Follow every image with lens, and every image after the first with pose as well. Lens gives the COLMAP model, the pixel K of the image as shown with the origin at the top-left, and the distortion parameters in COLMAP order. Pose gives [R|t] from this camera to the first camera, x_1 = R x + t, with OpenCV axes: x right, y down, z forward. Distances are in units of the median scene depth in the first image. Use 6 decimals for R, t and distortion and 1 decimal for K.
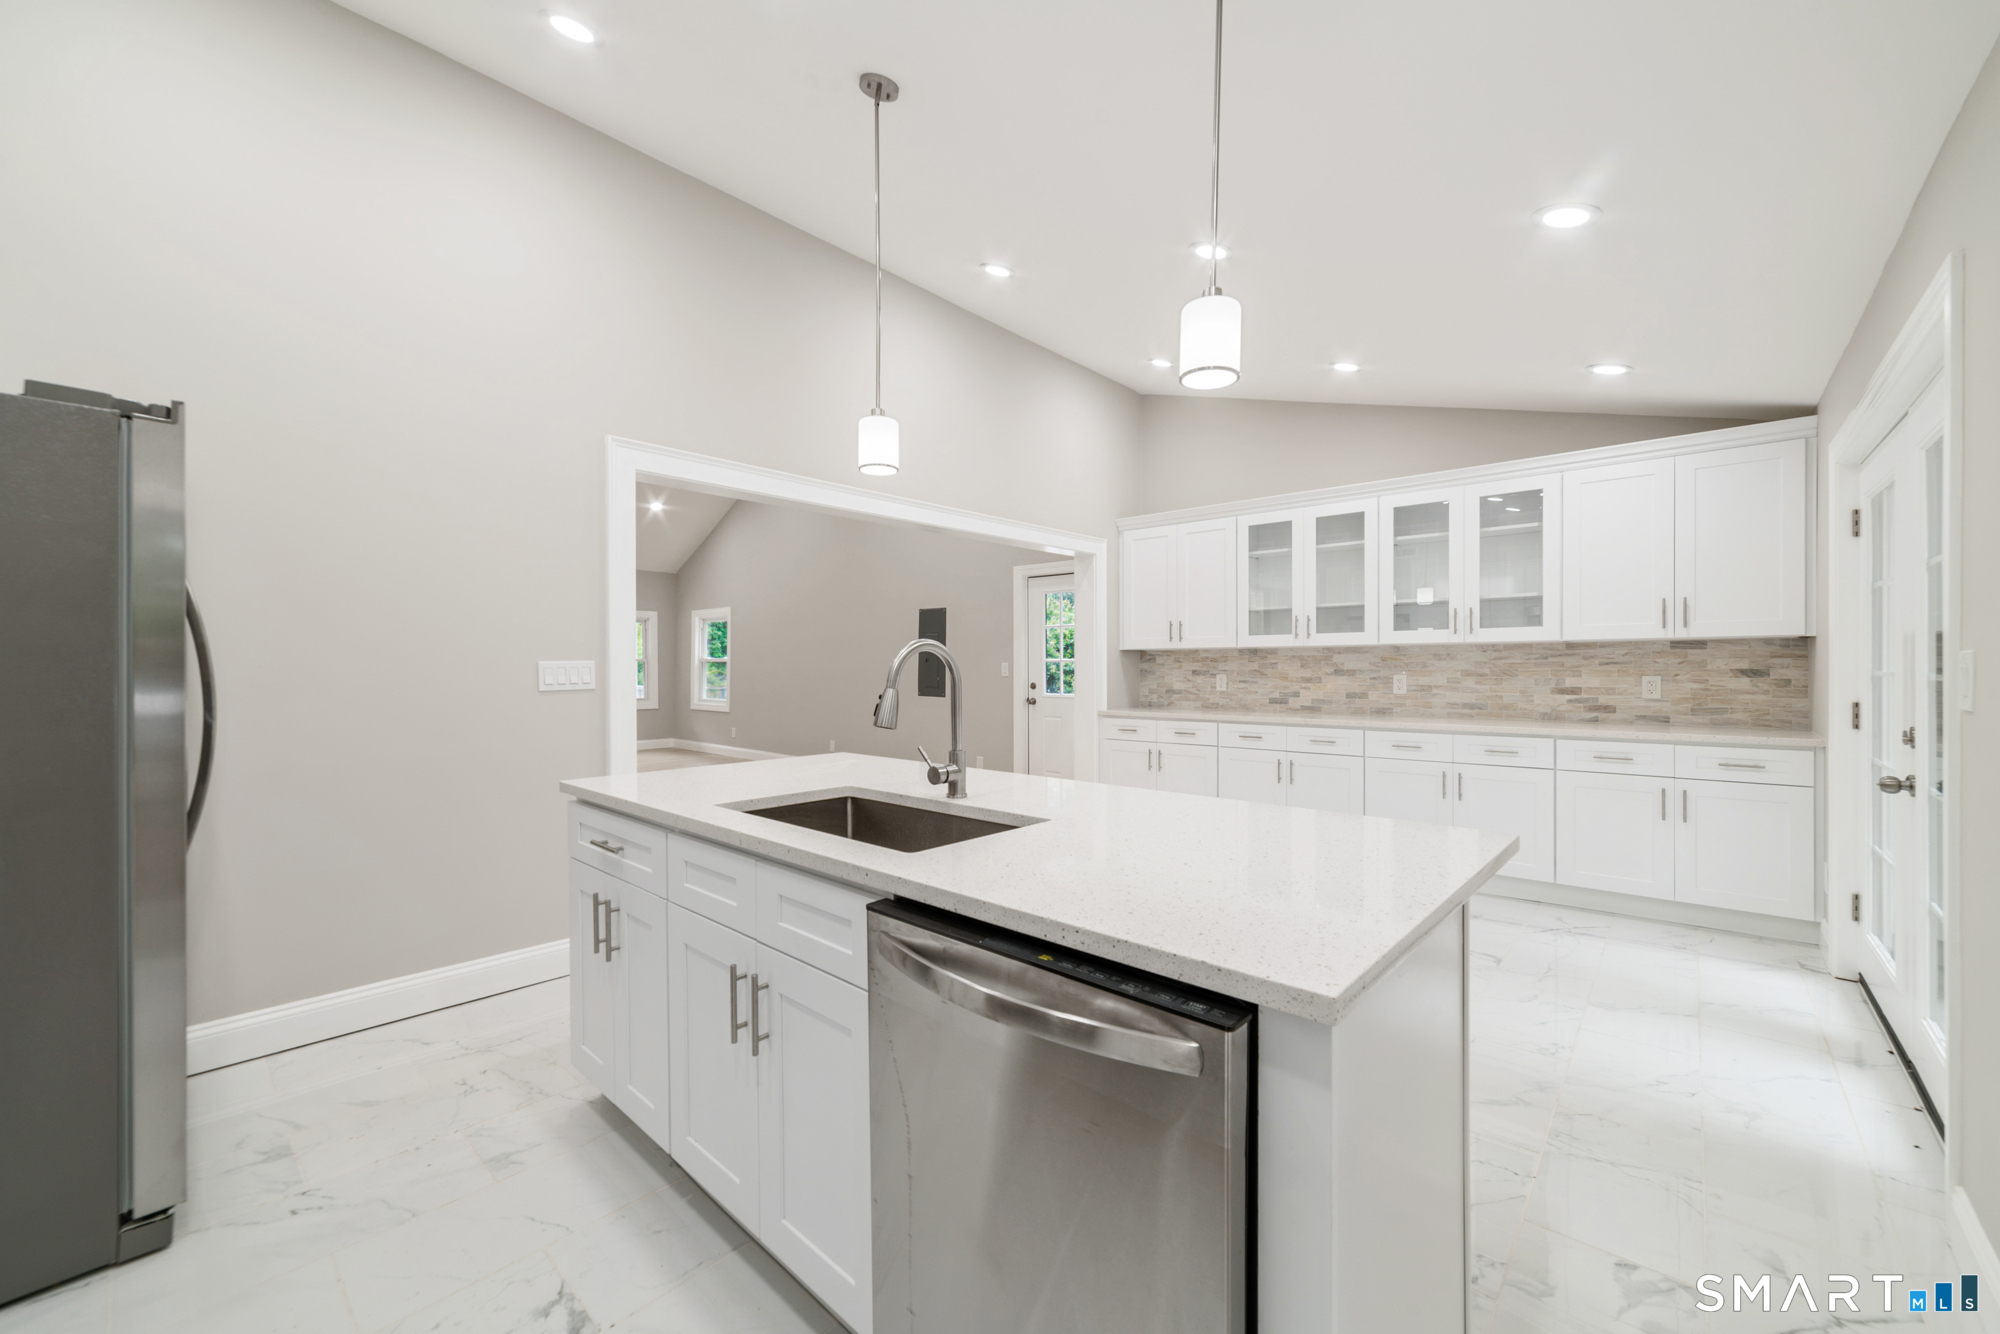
lens RADIAL K [[780.9, 0, 1006.0], [0, 780.9, 668.1], [0, 0, 1]] dist [-0.000912, 0.001015]
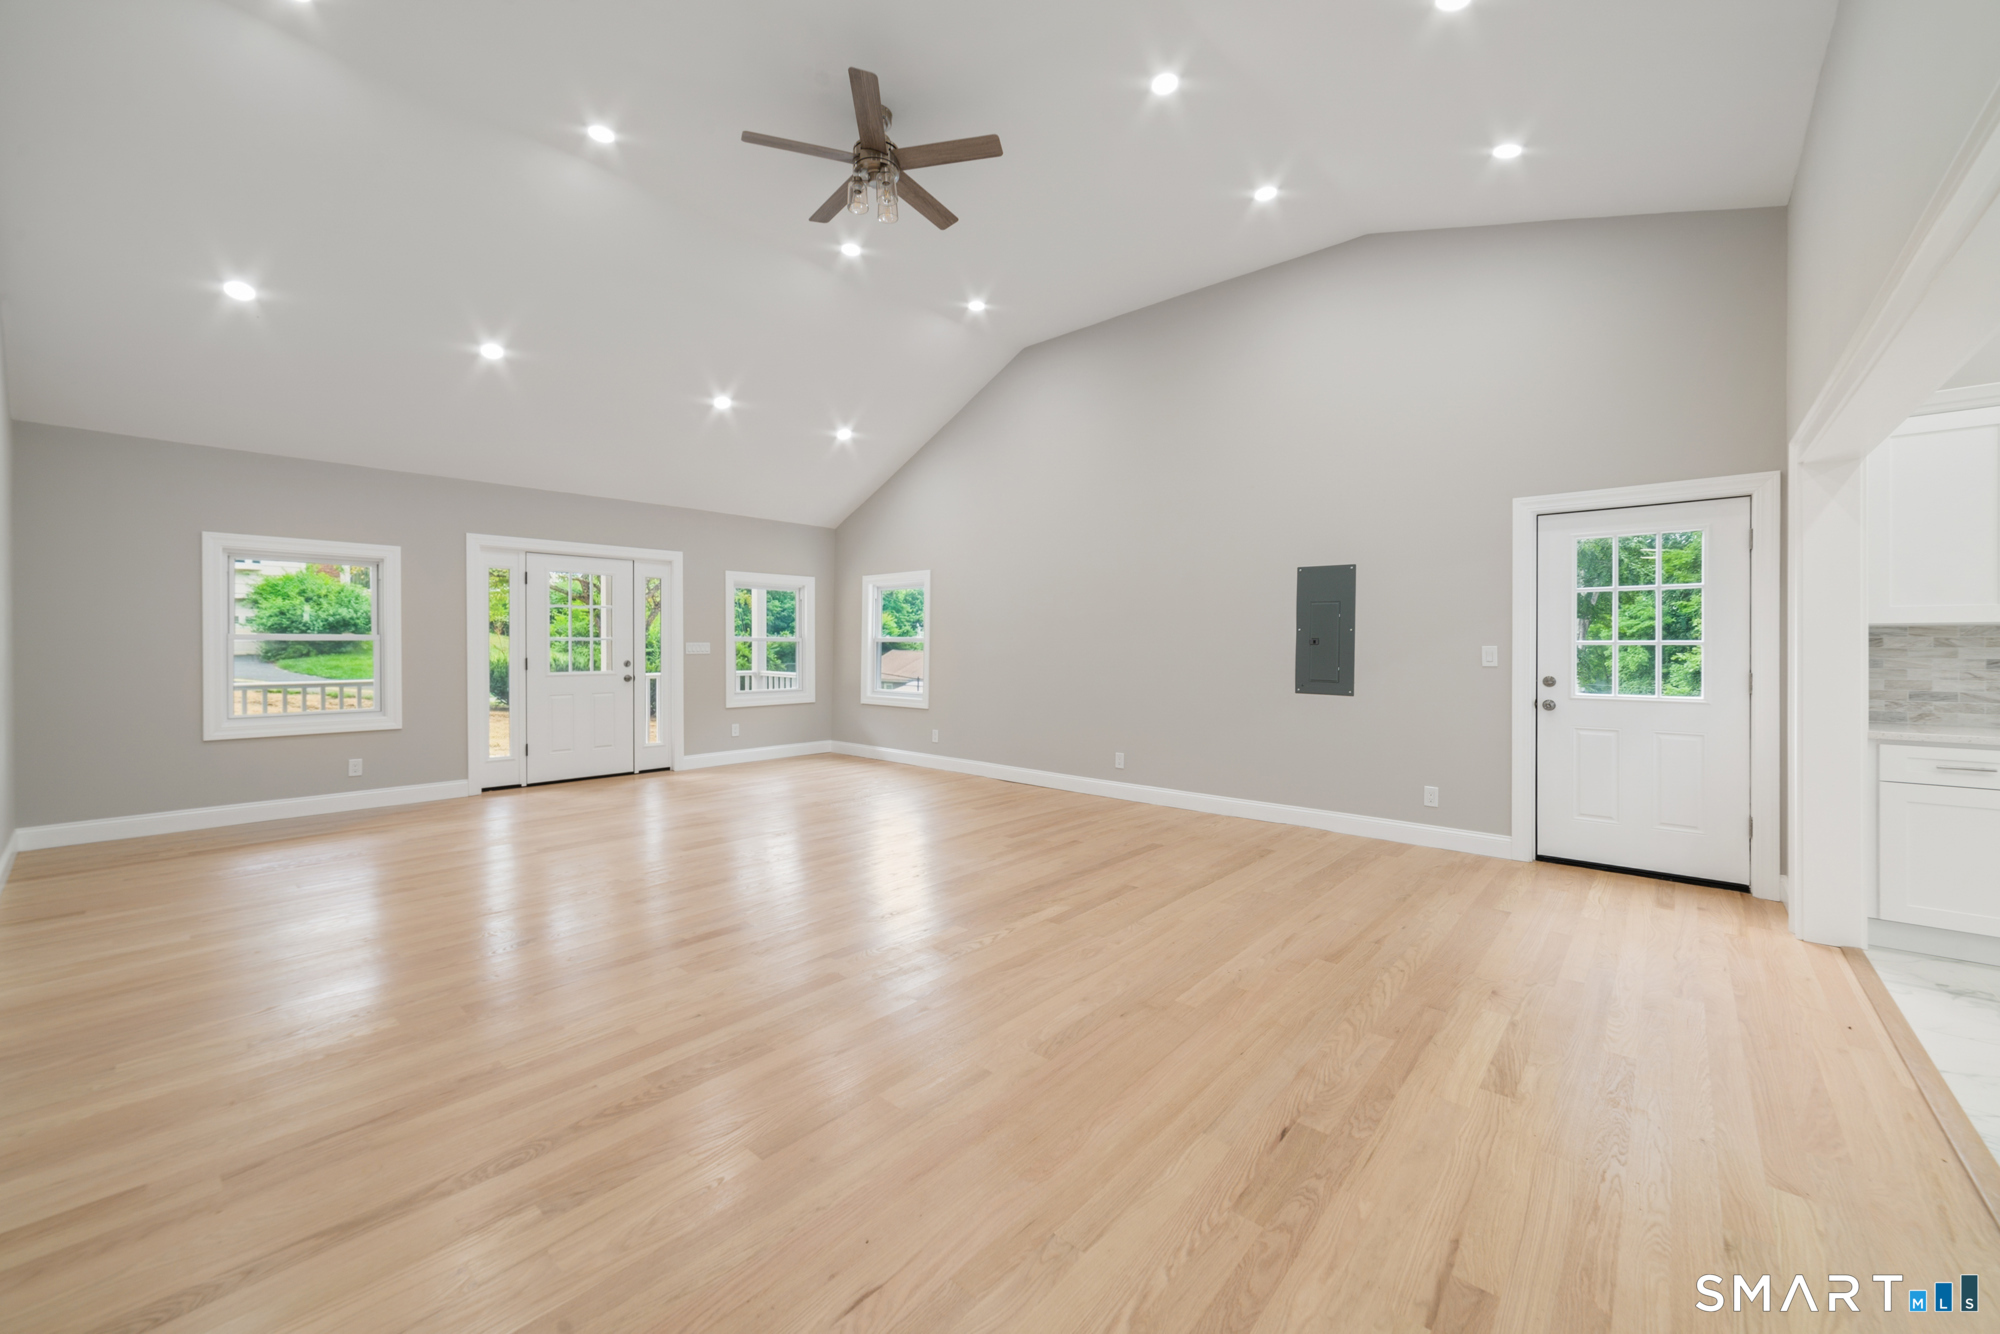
lens RADIAL K [[780.9, 0, 969.7], [0, 780.9, 652.7], [0, 0, 1]] dist [-0.000912, 0.001015]
pose [[0.999925, 0.005228, -0.011060, -0.576482], [-0.005200, 0.999983, 0.002491, -0.000460], [0.011073, -0.002433, 0.999936, 0.454665]]
